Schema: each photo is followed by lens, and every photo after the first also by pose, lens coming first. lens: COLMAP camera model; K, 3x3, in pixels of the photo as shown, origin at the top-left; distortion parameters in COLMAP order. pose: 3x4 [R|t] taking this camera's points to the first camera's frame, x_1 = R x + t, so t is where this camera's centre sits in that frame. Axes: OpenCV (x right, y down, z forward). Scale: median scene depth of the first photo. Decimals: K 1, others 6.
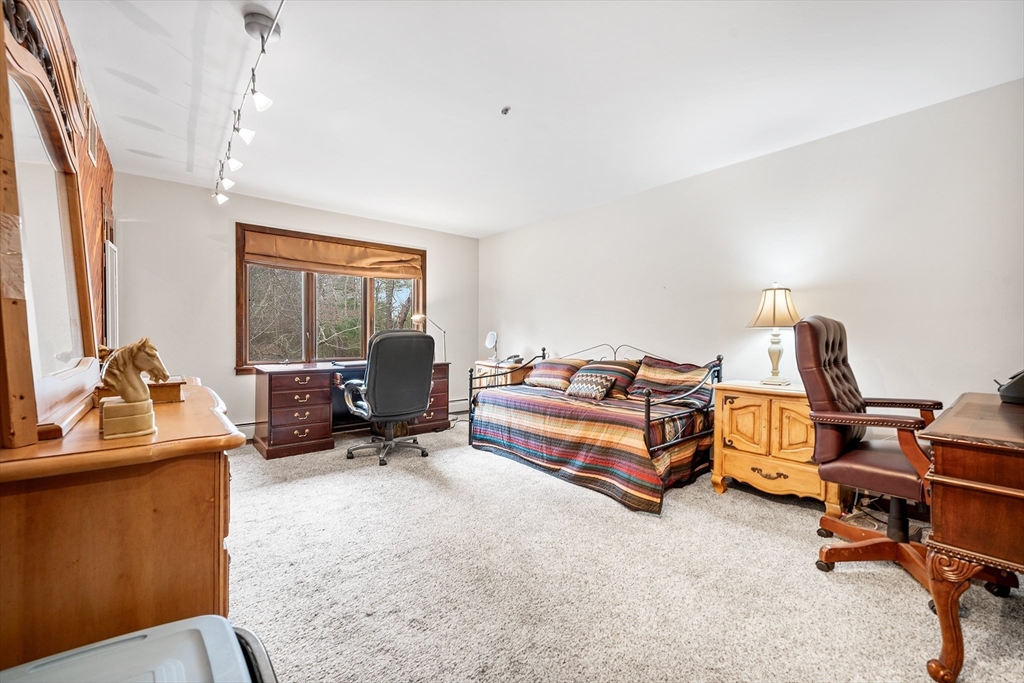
lens RADIAL K [[416.0, 0, 514.1], [0, 416.0, 334.2], [0, 0, 1]] dist [-0.002060, 0.000278]
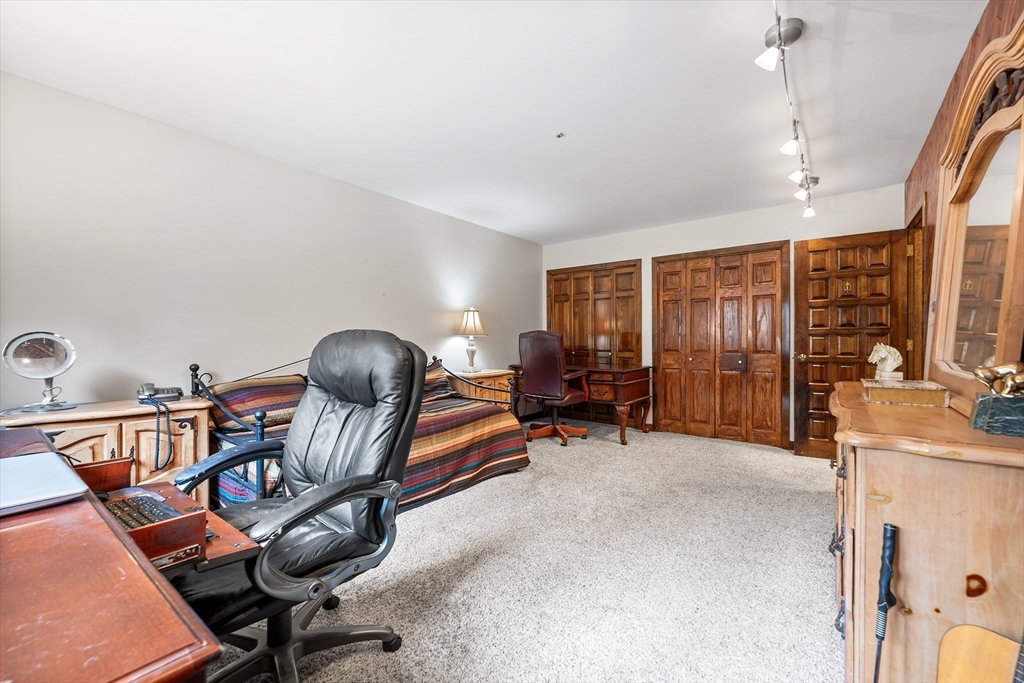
lens RADIAL K [[416.0, 0, 512.4], [0, 416.0, 342.2], [0, 0, 1]] dist [-0.002060, 0.000278]
pose [[-0.200325, -0.009960, 0.979679, -0.876849], [0.009925, 0.999876, 0.012195, -0.006930], [-0.979679, 0.012167, -0.200201, 1.101007]]
